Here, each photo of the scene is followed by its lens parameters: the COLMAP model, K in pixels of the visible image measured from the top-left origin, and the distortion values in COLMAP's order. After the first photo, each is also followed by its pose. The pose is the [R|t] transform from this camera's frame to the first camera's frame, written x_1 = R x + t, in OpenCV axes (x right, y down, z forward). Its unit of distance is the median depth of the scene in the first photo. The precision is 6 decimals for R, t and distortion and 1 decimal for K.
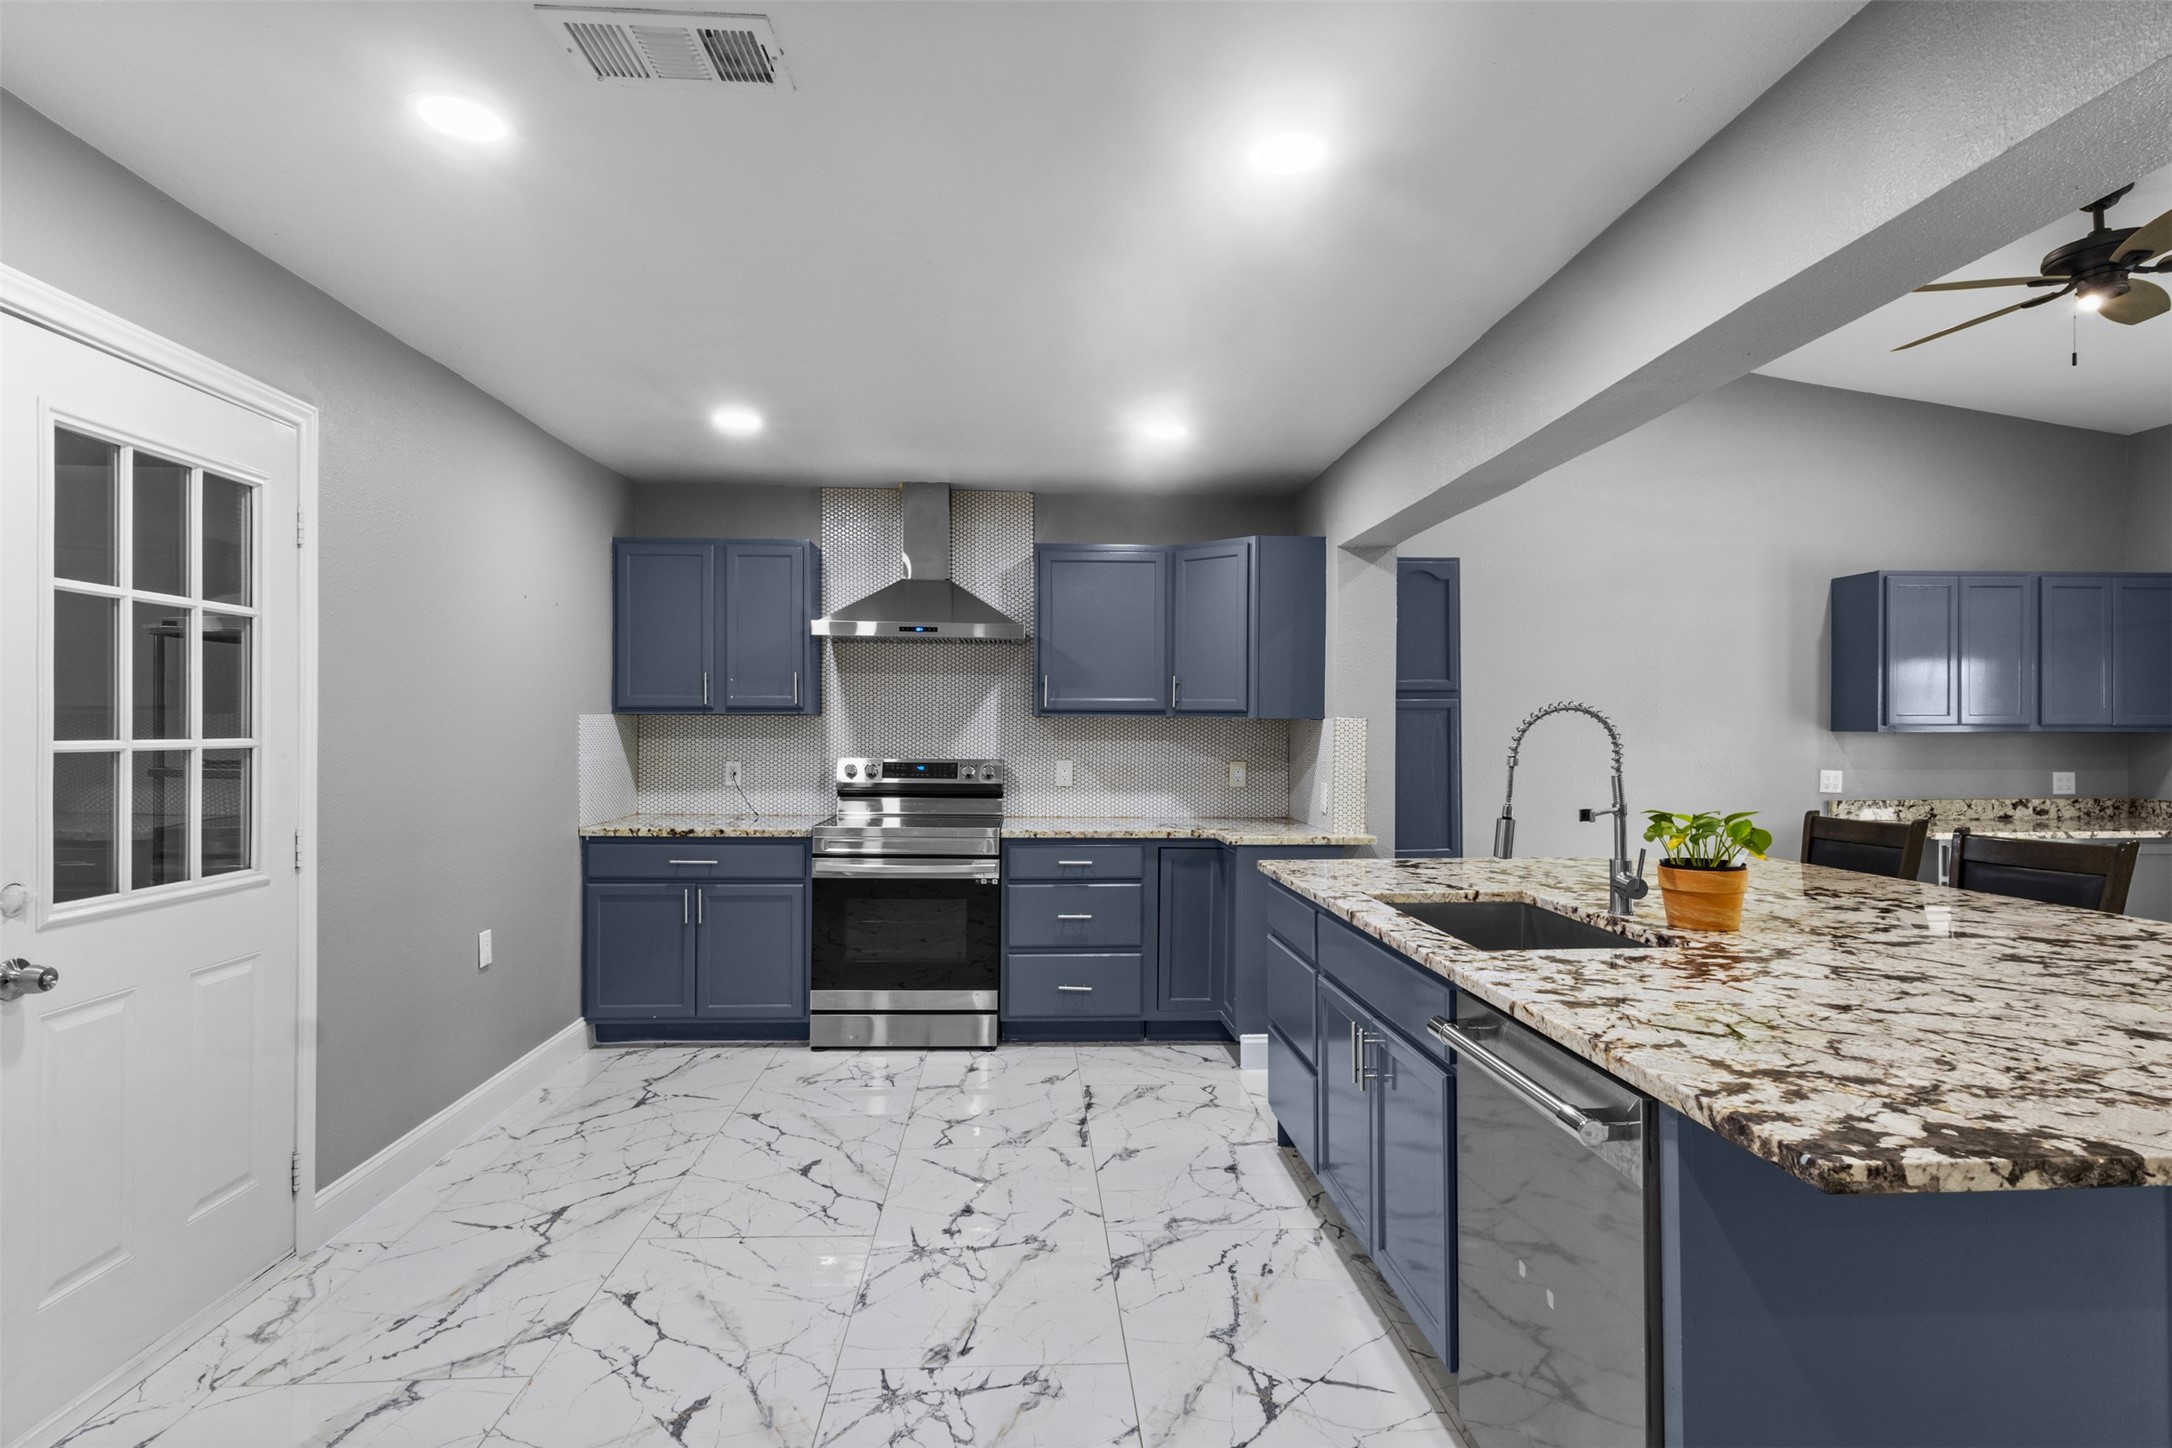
lens RADIAL K [[1128.7, 0, 1082.9], [0, 1128.7, 722.2], [0, 0, 1]] dist [0.045528, 0.000149]
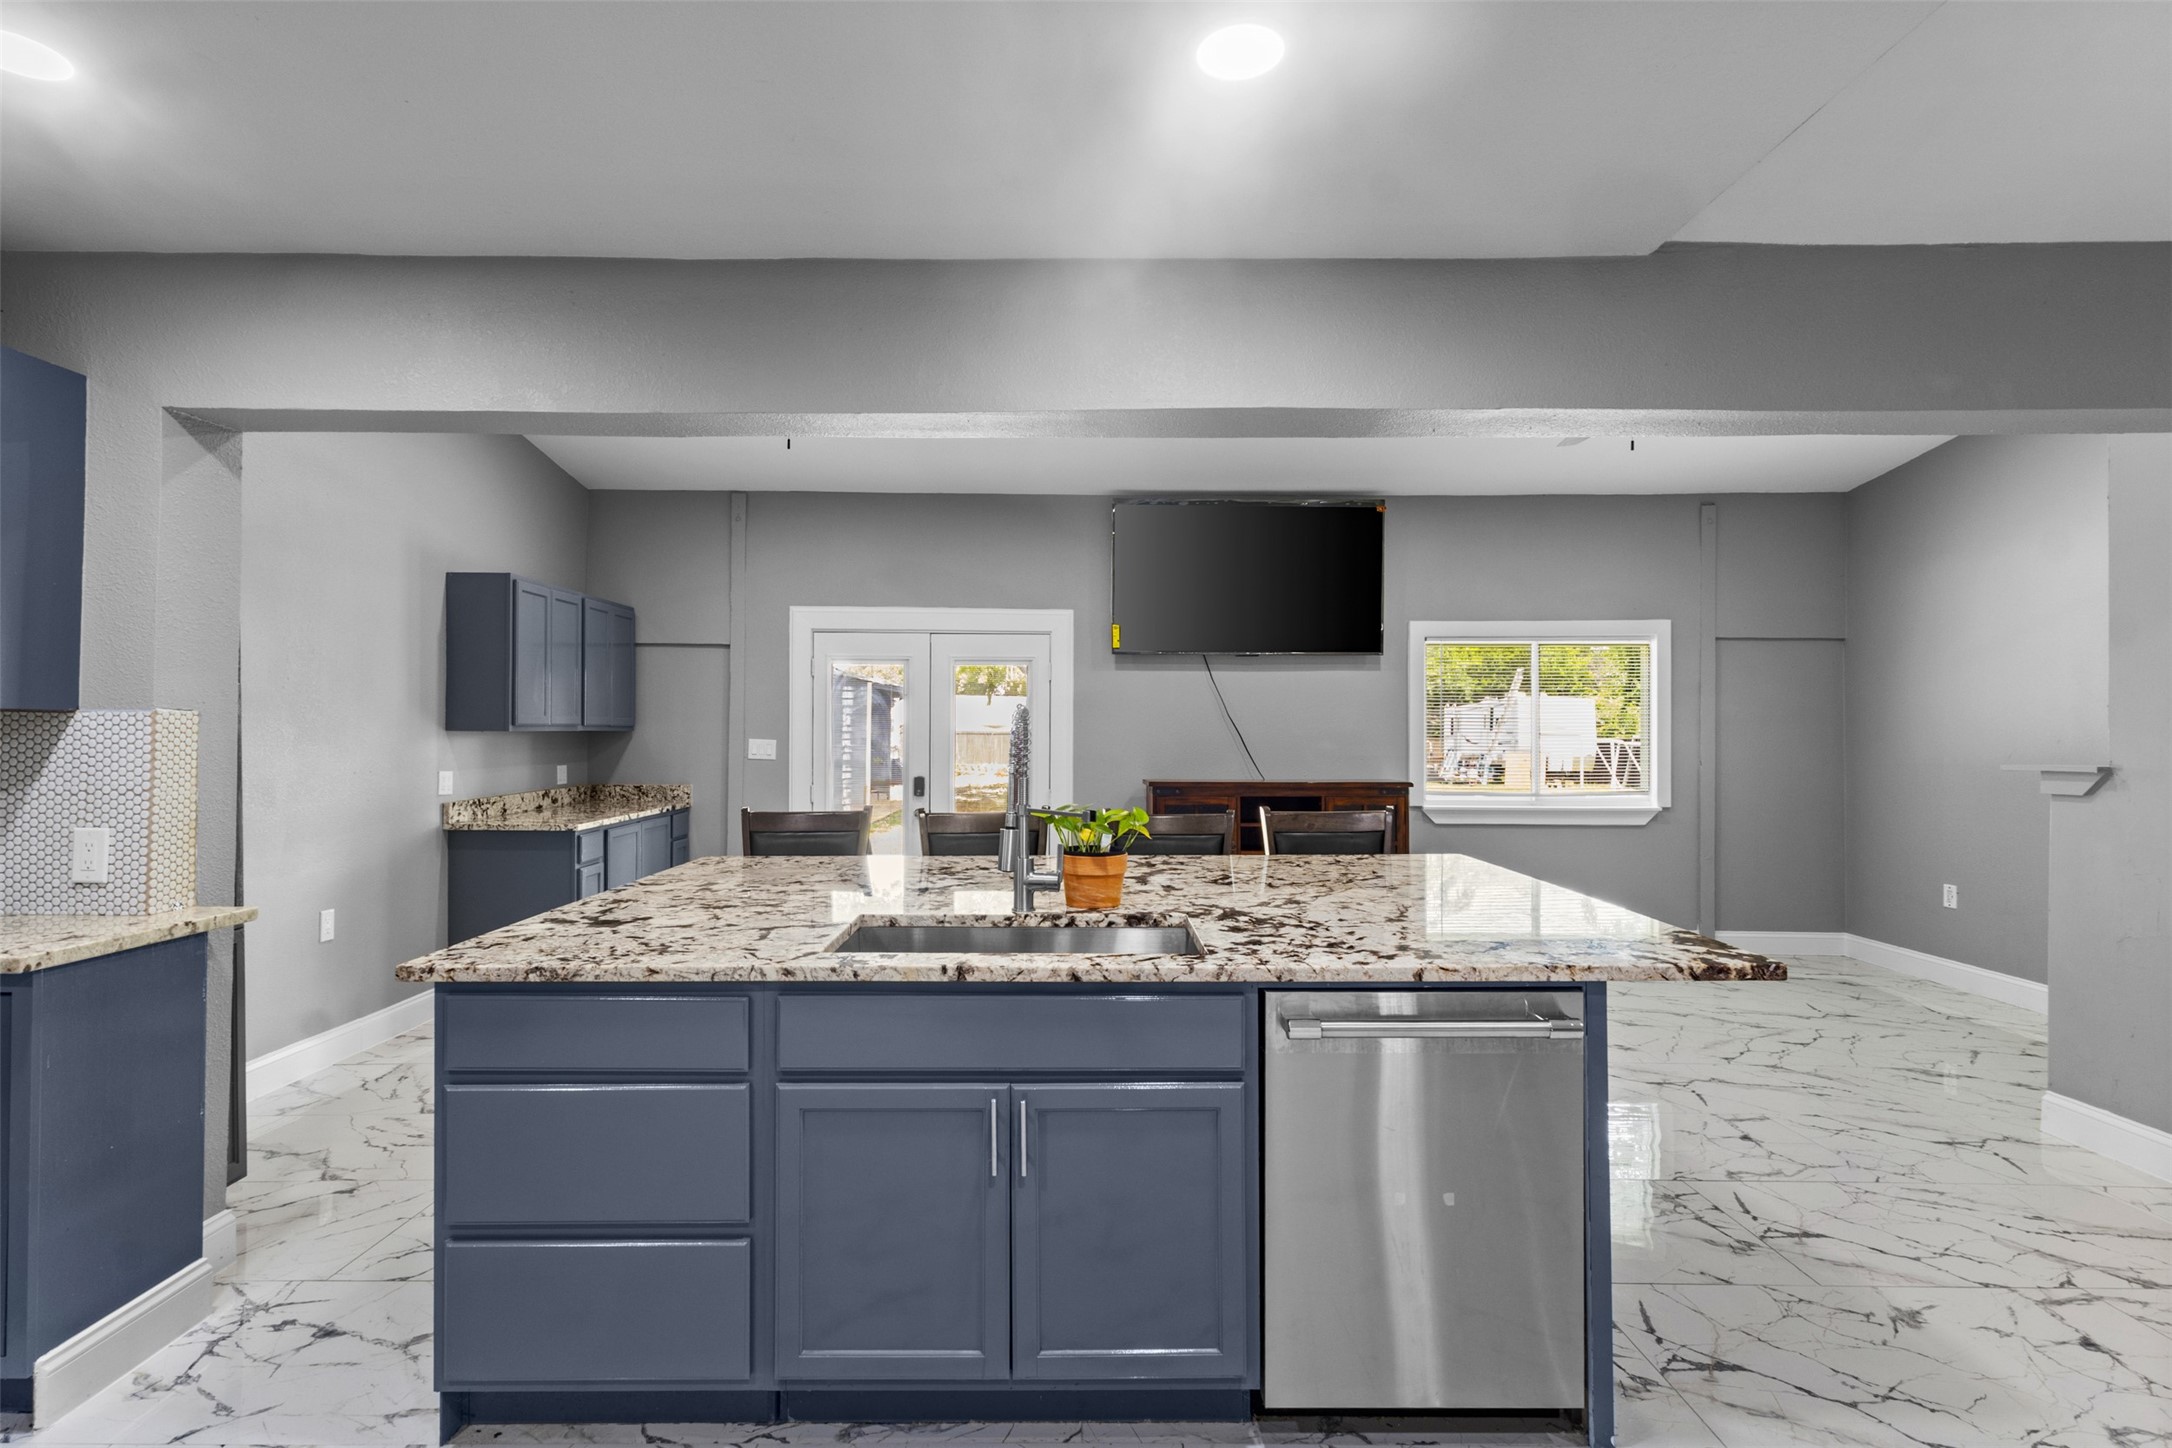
lens RADIAL K [[1108.0, 0, 1091.5], [0, 1108.0, 726.4], [0, 0, 1]] dist [0.008828, 0.000697]
pose [[0.048345, 0.003606, 0.998824, -0.282159], [-0.010355, 0.999942, -0.003109, 0.001935], [-0.998777, -0.010192, 0.048379, 0.473691]]
